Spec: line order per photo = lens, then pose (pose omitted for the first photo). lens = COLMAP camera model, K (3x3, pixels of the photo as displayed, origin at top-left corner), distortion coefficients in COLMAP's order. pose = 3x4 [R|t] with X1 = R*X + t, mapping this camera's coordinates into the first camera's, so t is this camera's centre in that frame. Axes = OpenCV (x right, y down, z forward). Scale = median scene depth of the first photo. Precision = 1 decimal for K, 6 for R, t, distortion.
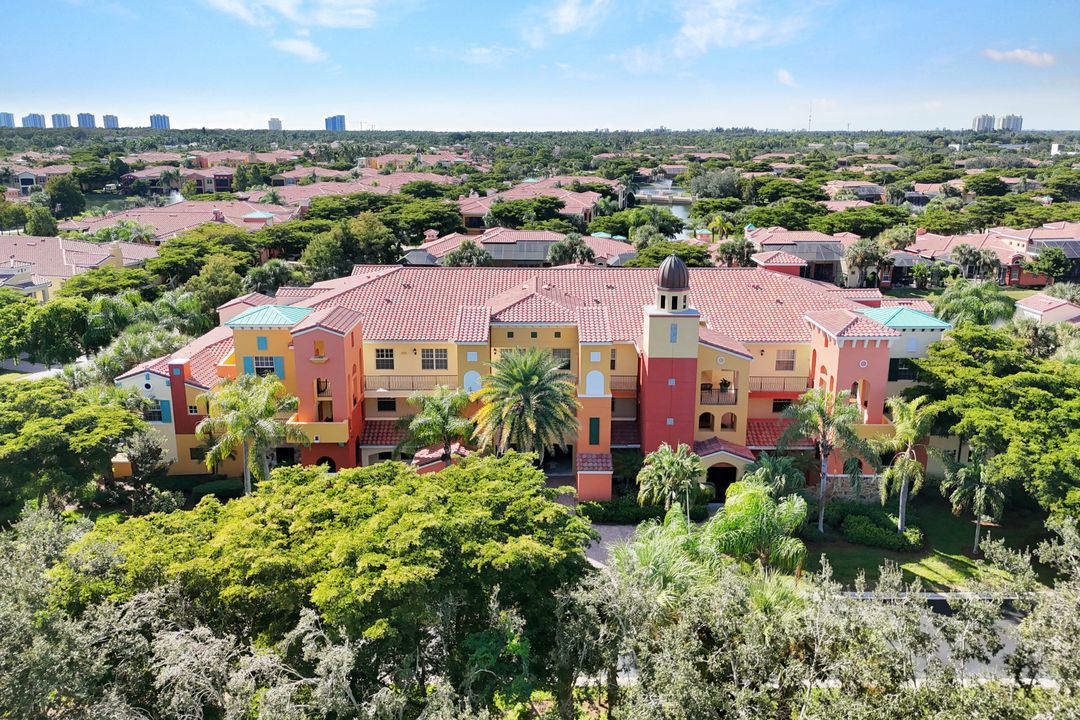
lens RADIAL K [[757.4, 0, 540.0], [0, 757.4, 360.0], [0, 0, 1]] dist [0.039384, -0.002427]
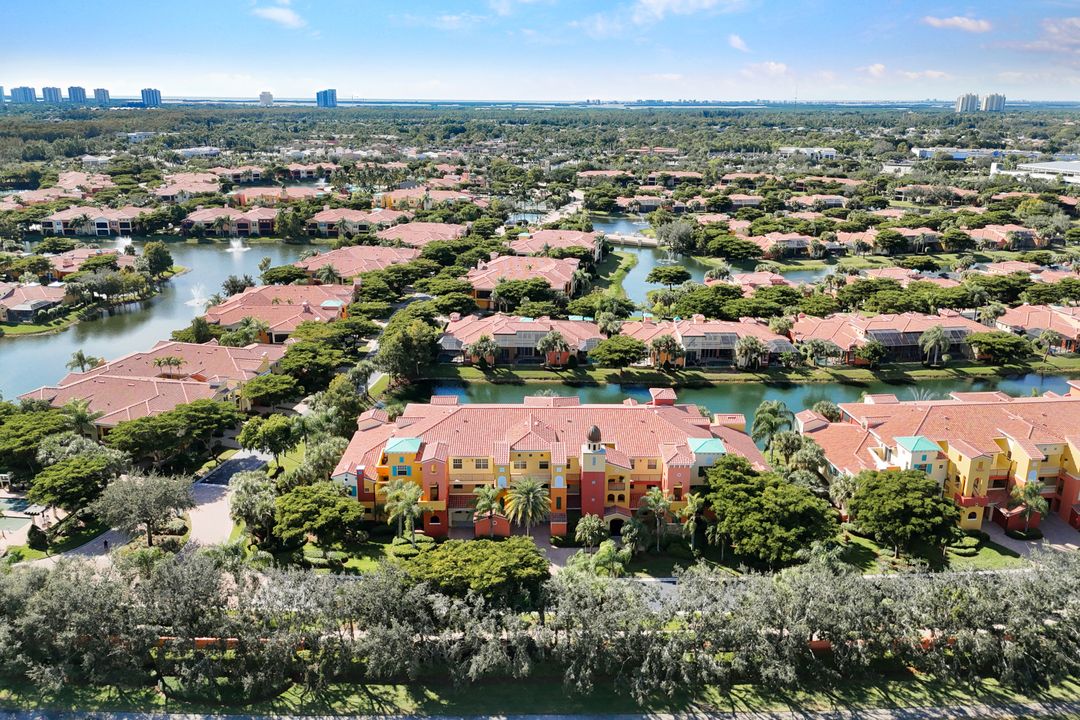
lens RADIAL K [[791.9, 0, 540.0], [0, 791.9, 360.0], [0, 0, 1]] dist [0.088800, -0.104652]
pose [[0.999938, -0.000002, 0.011130, -0.006075], [-0.000636, 0.998353, 0.057372, -0.442487], [-0.011112, -0.057376, 0.998291, -1.233557]]
